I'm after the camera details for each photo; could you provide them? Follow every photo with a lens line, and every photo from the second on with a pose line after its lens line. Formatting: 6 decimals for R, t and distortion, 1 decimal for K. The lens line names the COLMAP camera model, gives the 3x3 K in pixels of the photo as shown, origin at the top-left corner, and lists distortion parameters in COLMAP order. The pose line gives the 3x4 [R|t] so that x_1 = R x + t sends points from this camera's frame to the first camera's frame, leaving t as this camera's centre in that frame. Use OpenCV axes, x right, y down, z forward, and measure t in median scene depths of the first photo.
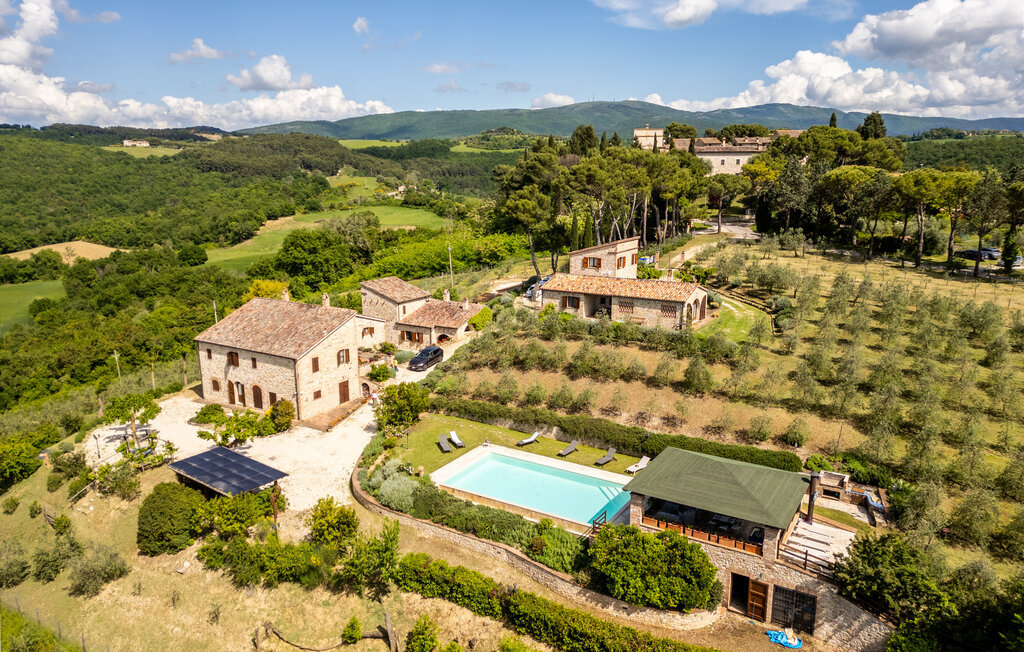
lens RADIAL K [[741.0, 0, 512.0], [0, 741.0, 326.0], [0, 0, 1]] dist [0.070158, -0.082475]
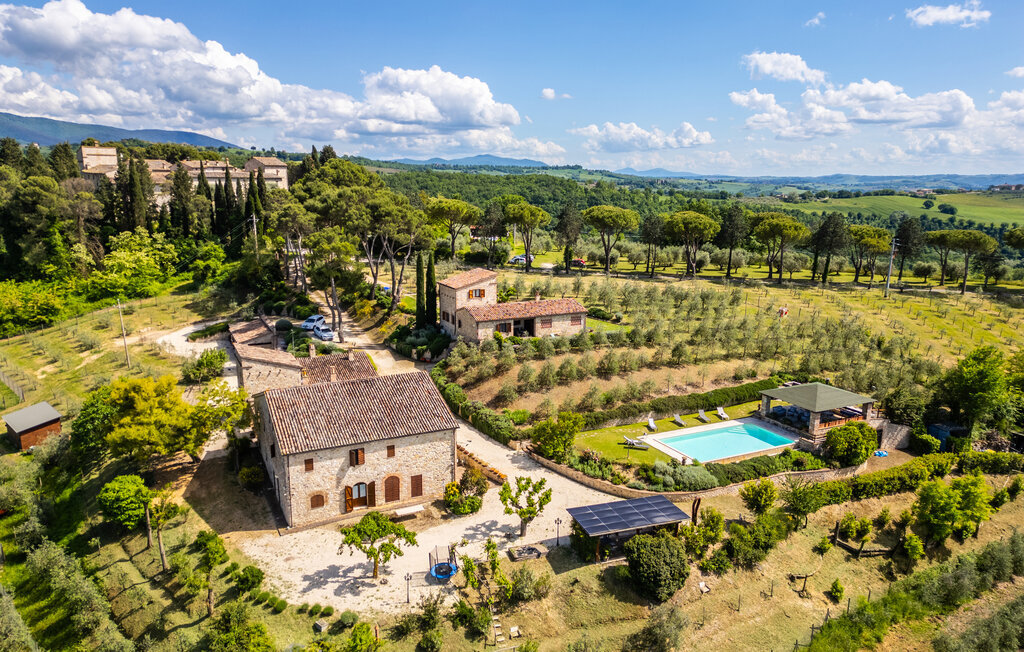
lens RADIAL K [[739.7, 0, 512.0], [0, 739.7, 326.0], [0, 0, 1]] dist [0.023237, 0.002359]
pose [[0.511754, -0.164684, 0.843201, -1.022593], [0.168337, 0.981653, 0.089558, -0.156772], [-0.842479, 0.096110, 0.530087, 0.411126]]
